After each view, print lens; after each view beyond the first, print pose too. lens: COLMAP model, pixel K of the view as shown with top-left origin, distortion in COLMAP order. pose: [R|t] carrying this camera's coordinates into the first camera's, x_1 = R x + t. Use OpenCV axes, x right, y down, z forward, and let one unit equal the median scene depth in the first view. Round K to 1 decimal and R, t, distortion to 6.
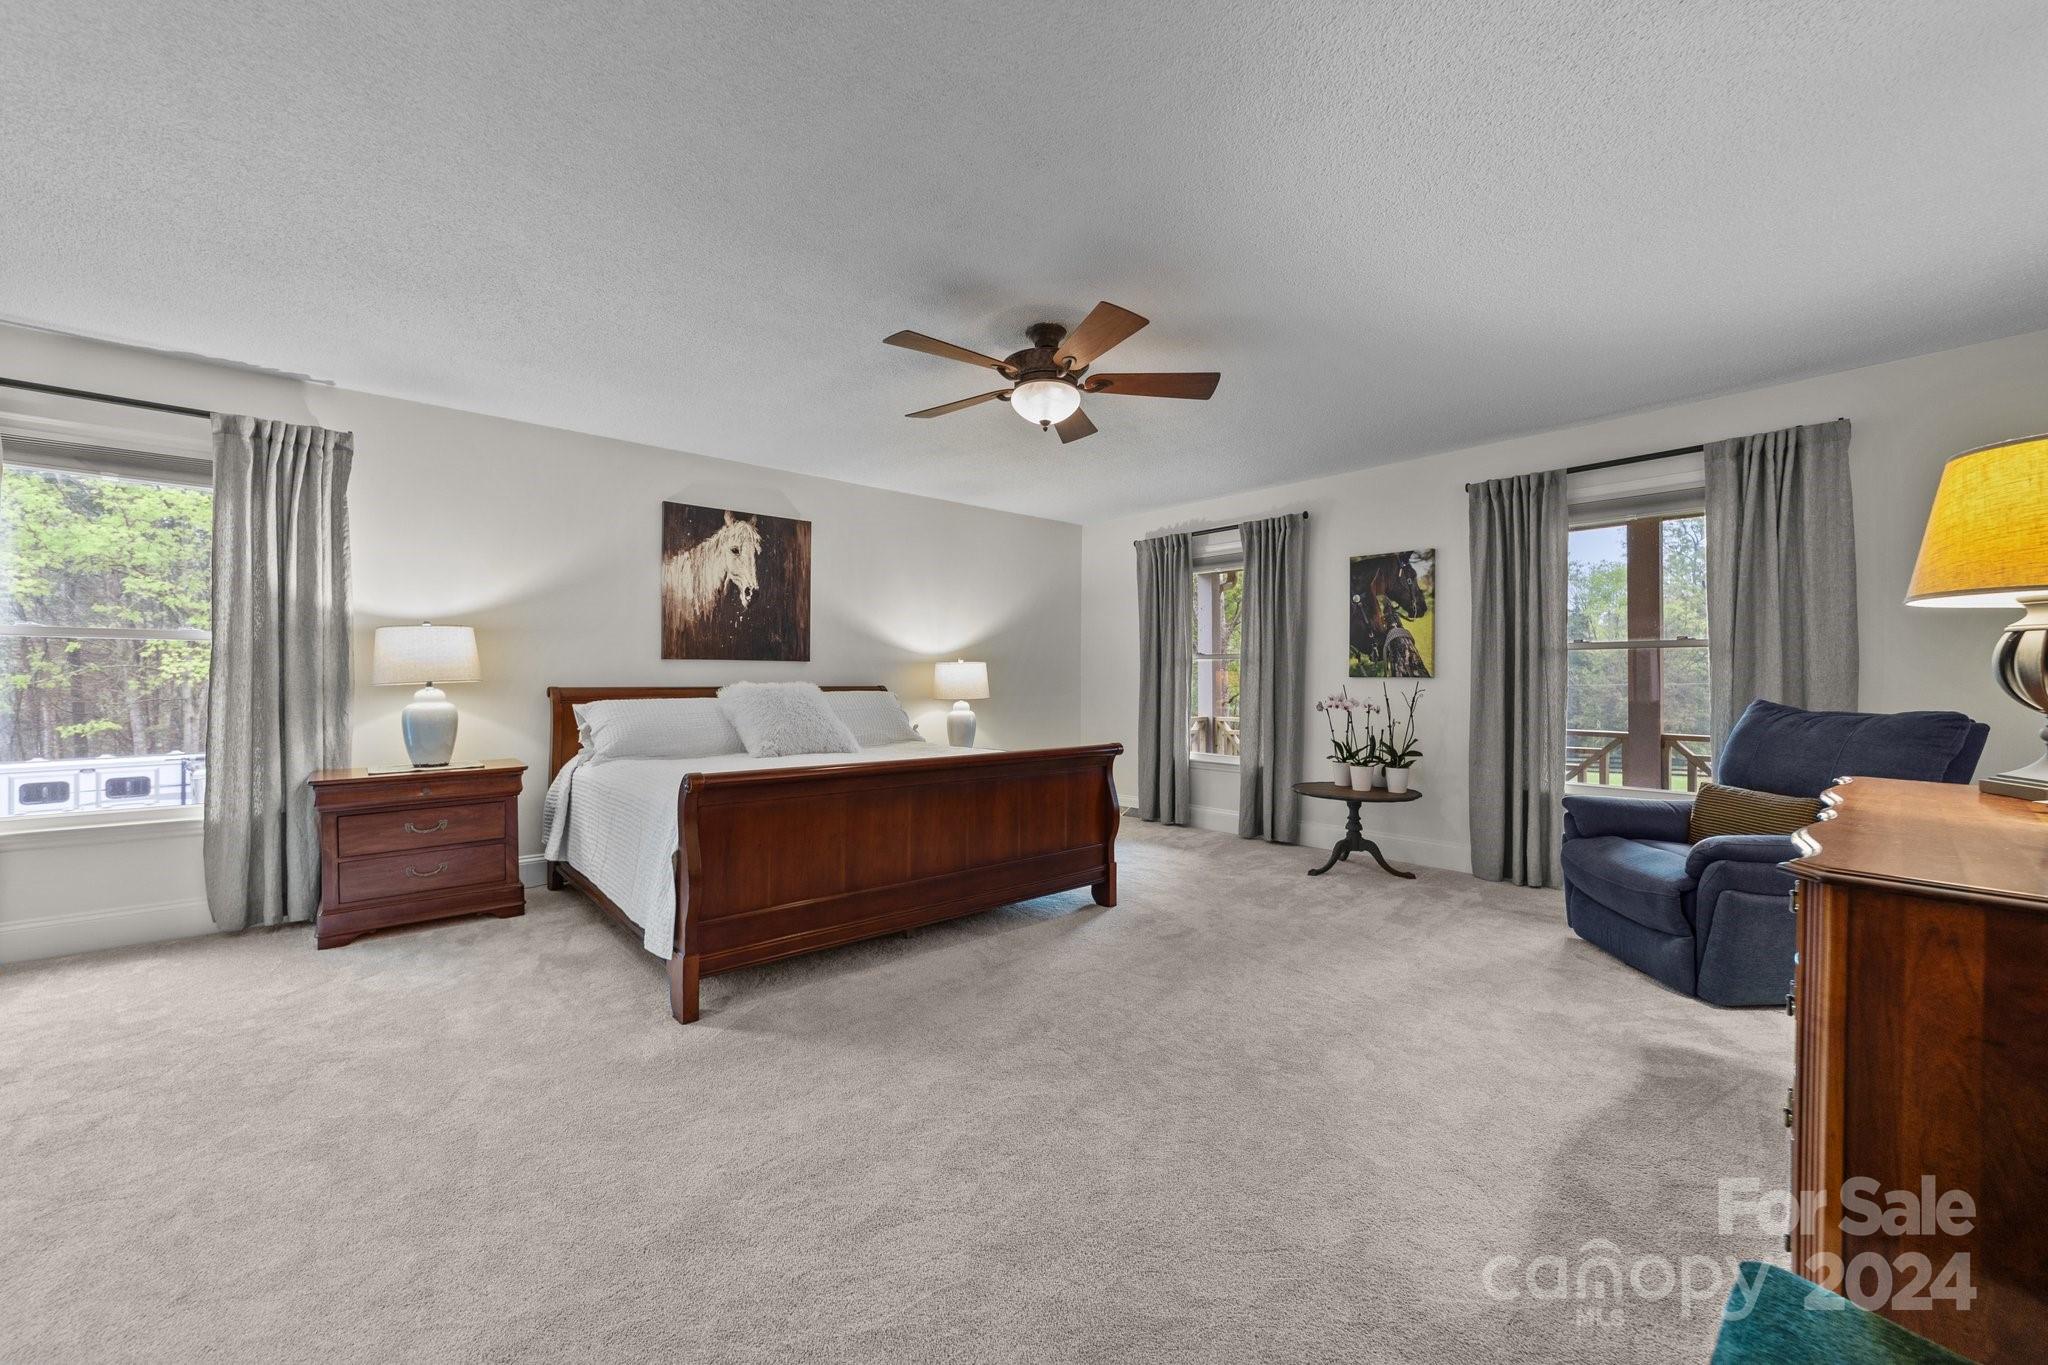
lens RADIAL K [[786.1, 0, 1034.5], [0, 786.1, 681.9], [0, 0, 1]] dist [-0.003012, 0.001456]
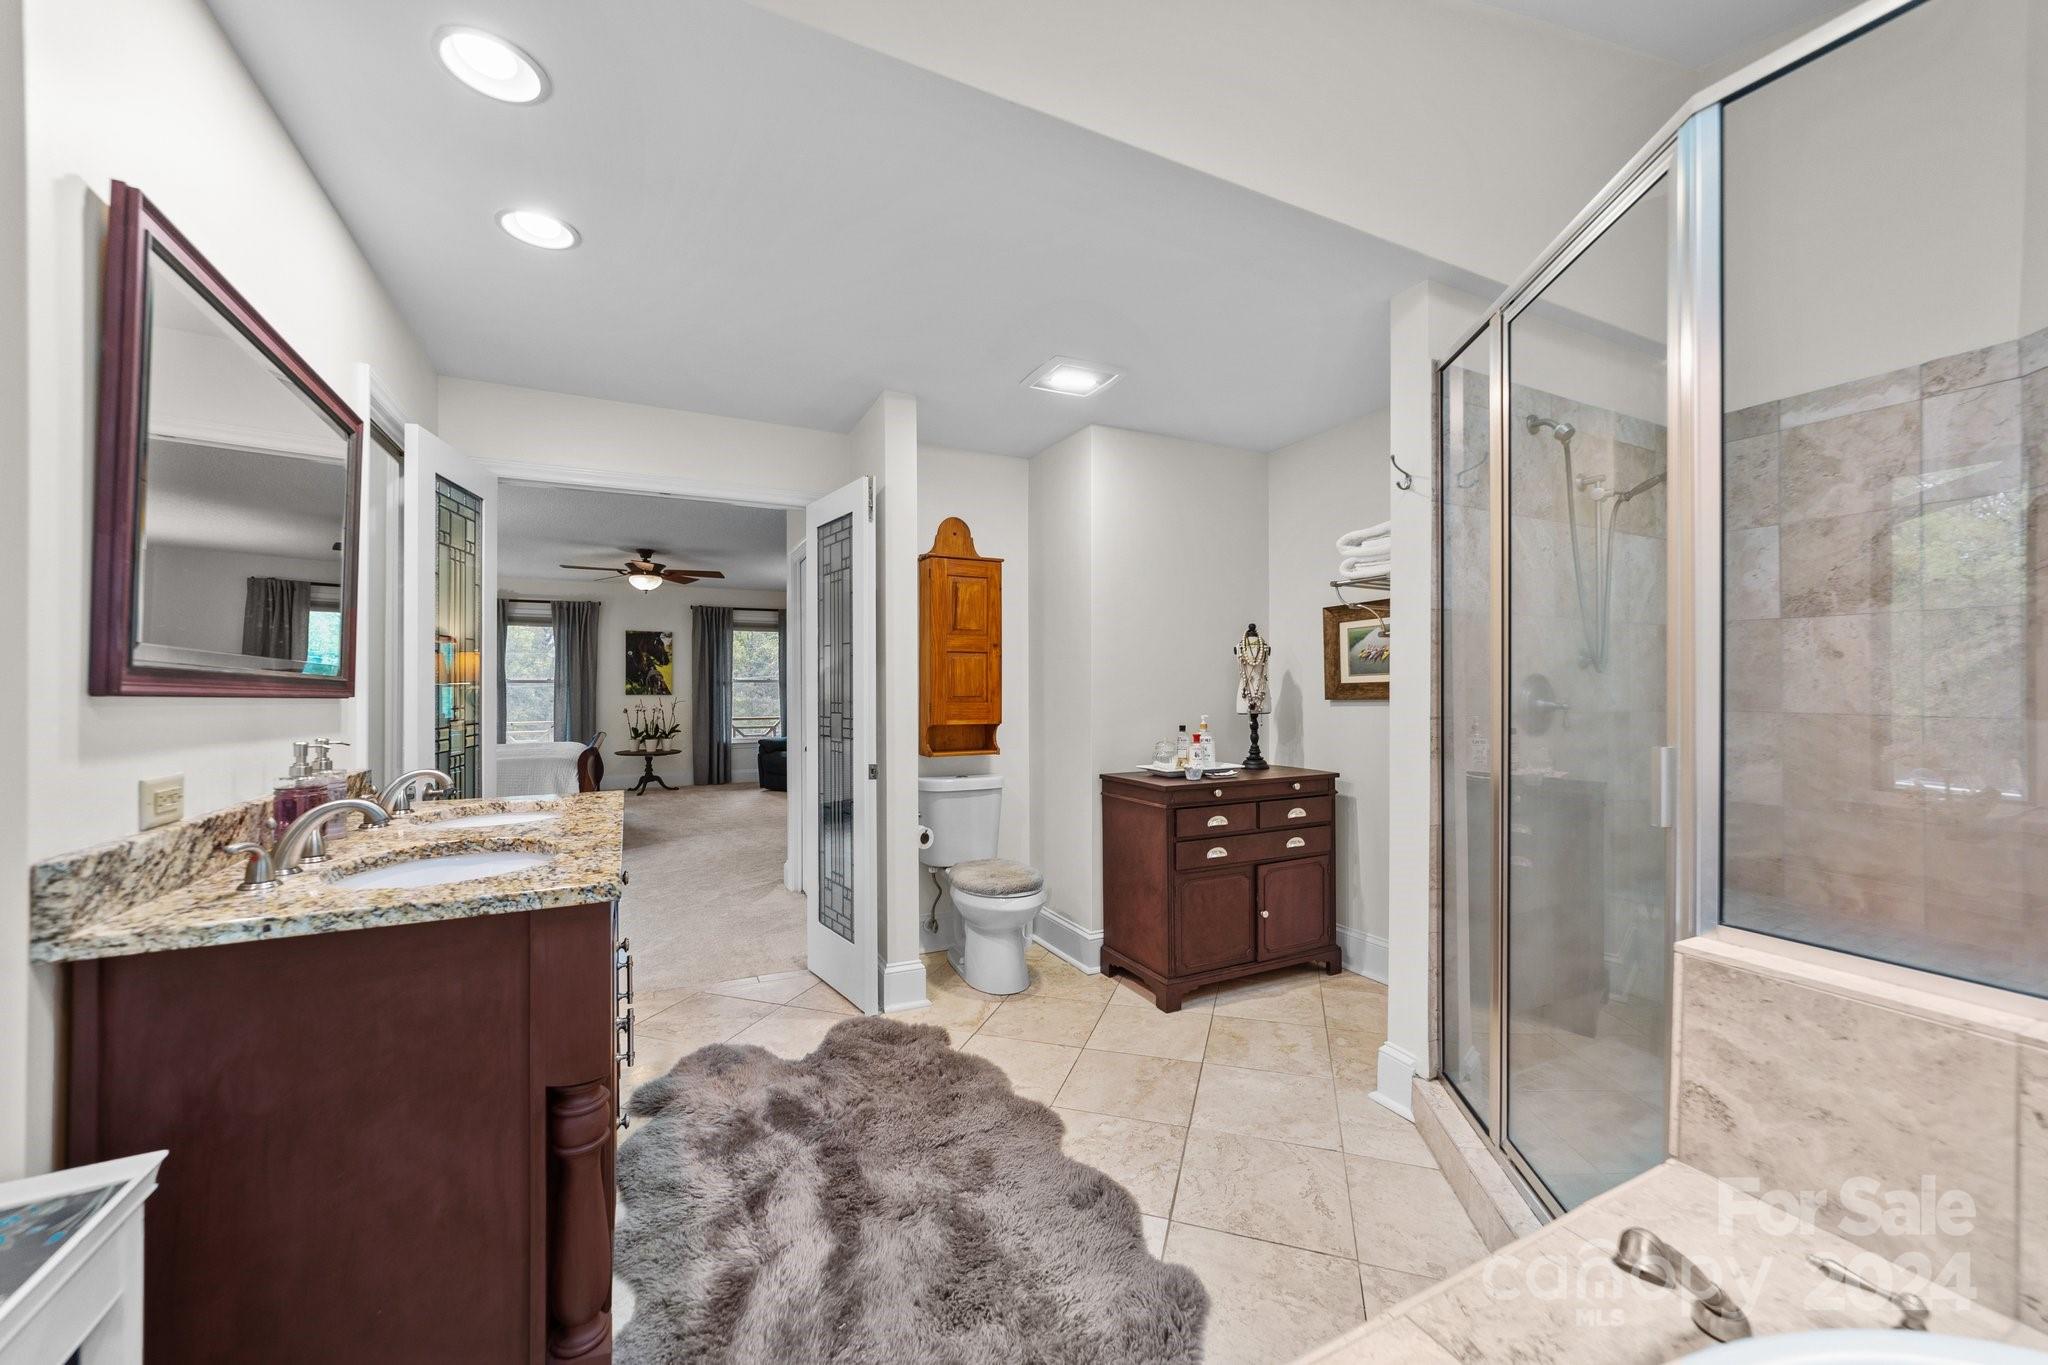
lens RADIAL K [[786.1, 0, 1019.1], [0, 786.1, 687.7], [0, 0, 1]] dist [-0.003012, 0.001456]
pose [[0.276765, -0.005164, 0.960924, -1.578101], [-0.000486, 0.999985, 0.005513, -0.046183], [-0.960937, -0.001993, 0.276758, -0.580392]]
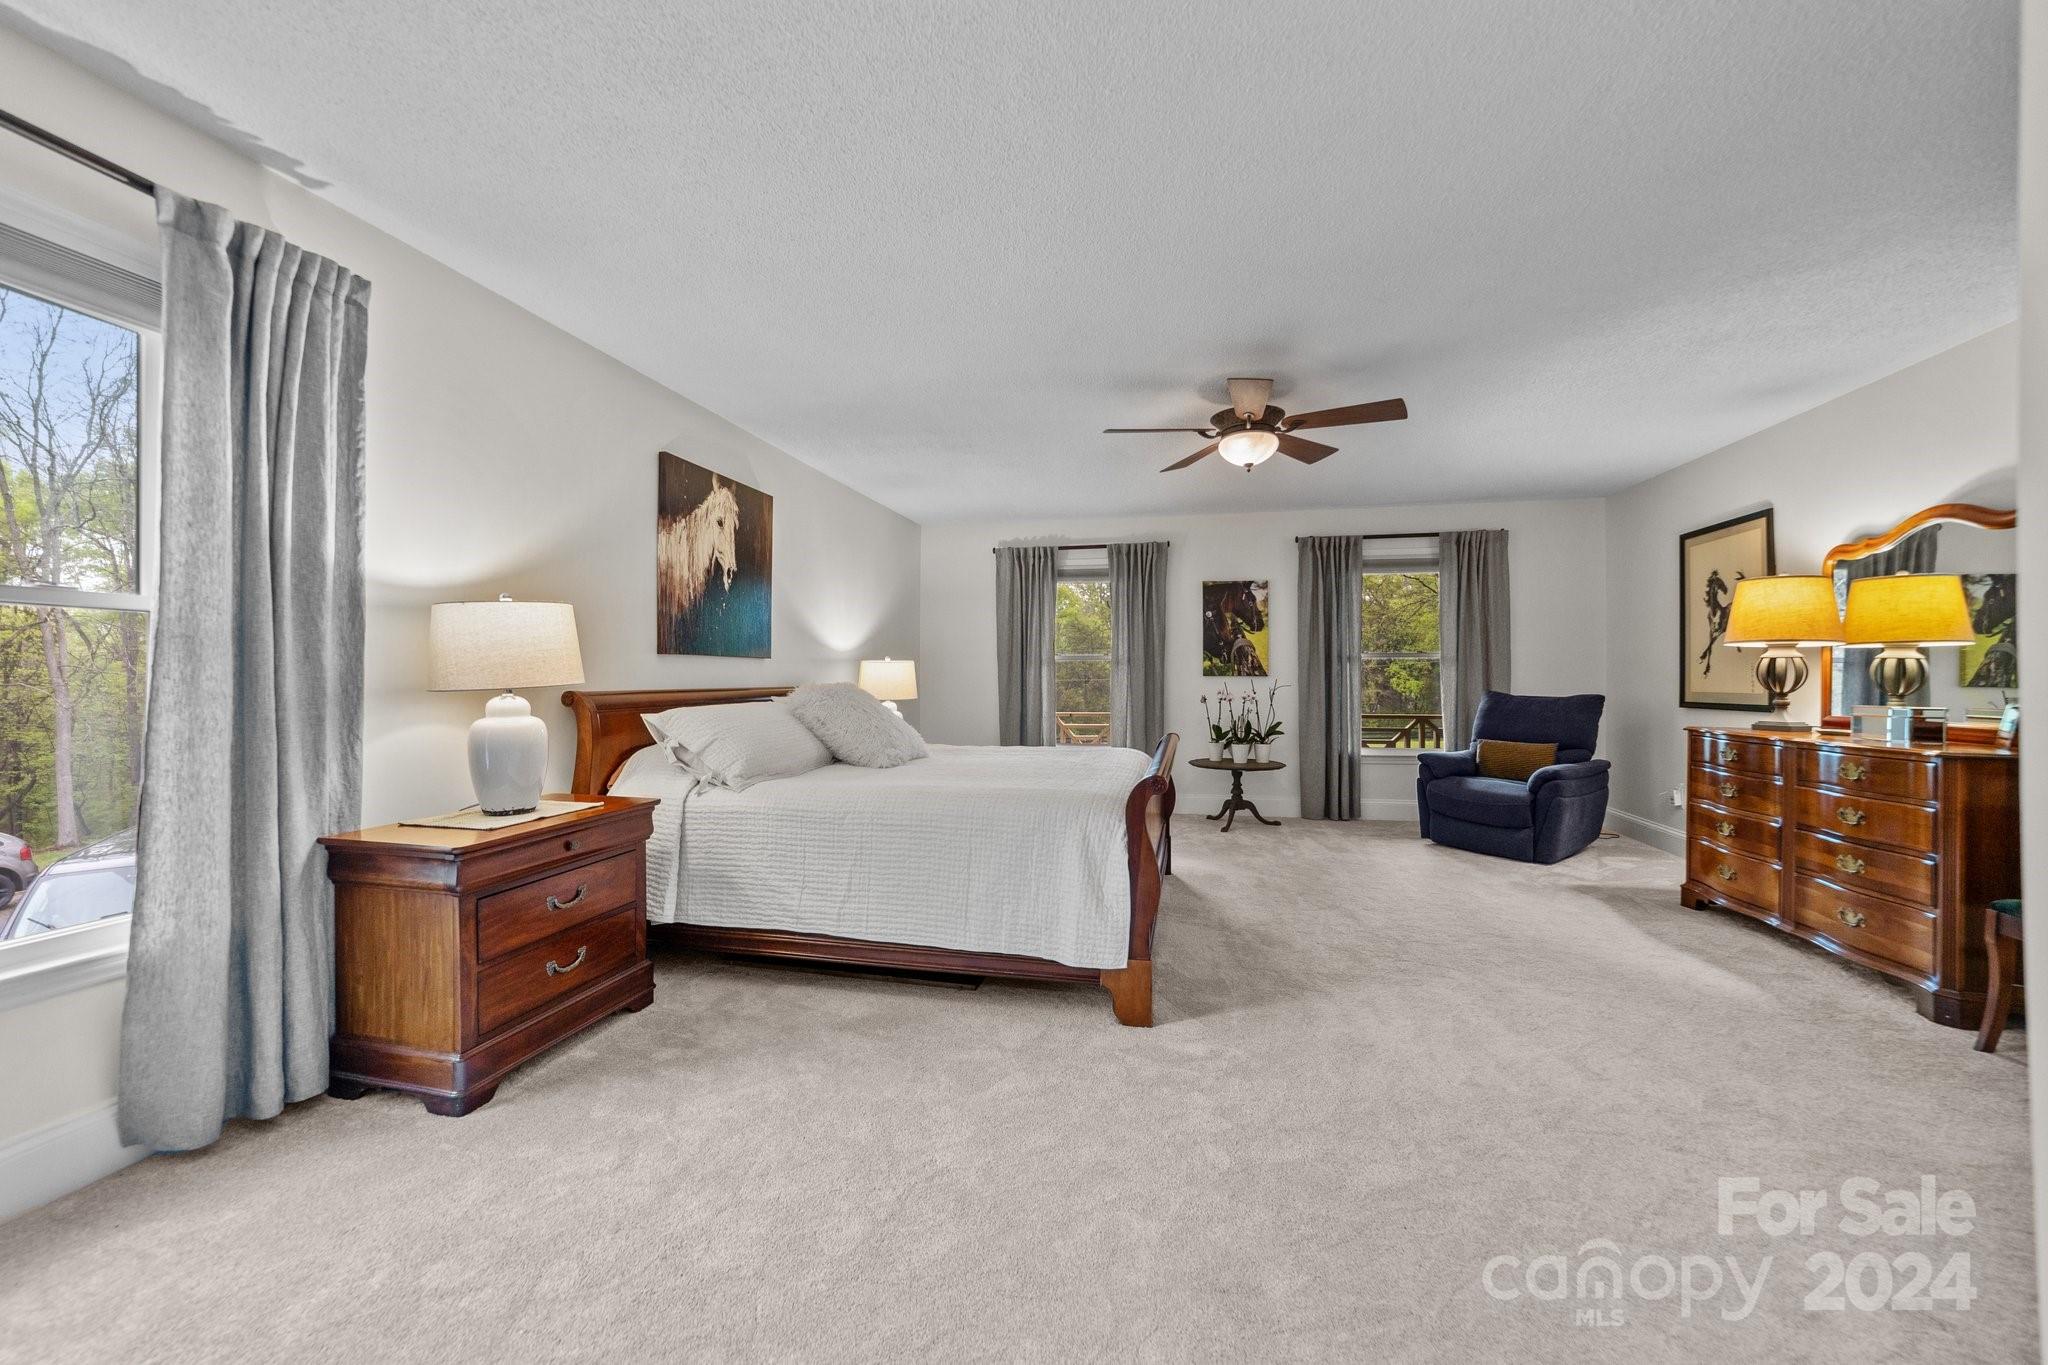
lens RADIAL K [[786.1, 0, 1039.7], [0, 786.1, 674.8], [0, 0, 1]] dist [-0.003012, 0.001456]
pose [[0.804037, -0.000734, 0.594579, -0.784633], [0.004507, 0.999978, -0.004860, -0.004055], [-0.594562, 0.006588, 0.804023, 0.190307]]
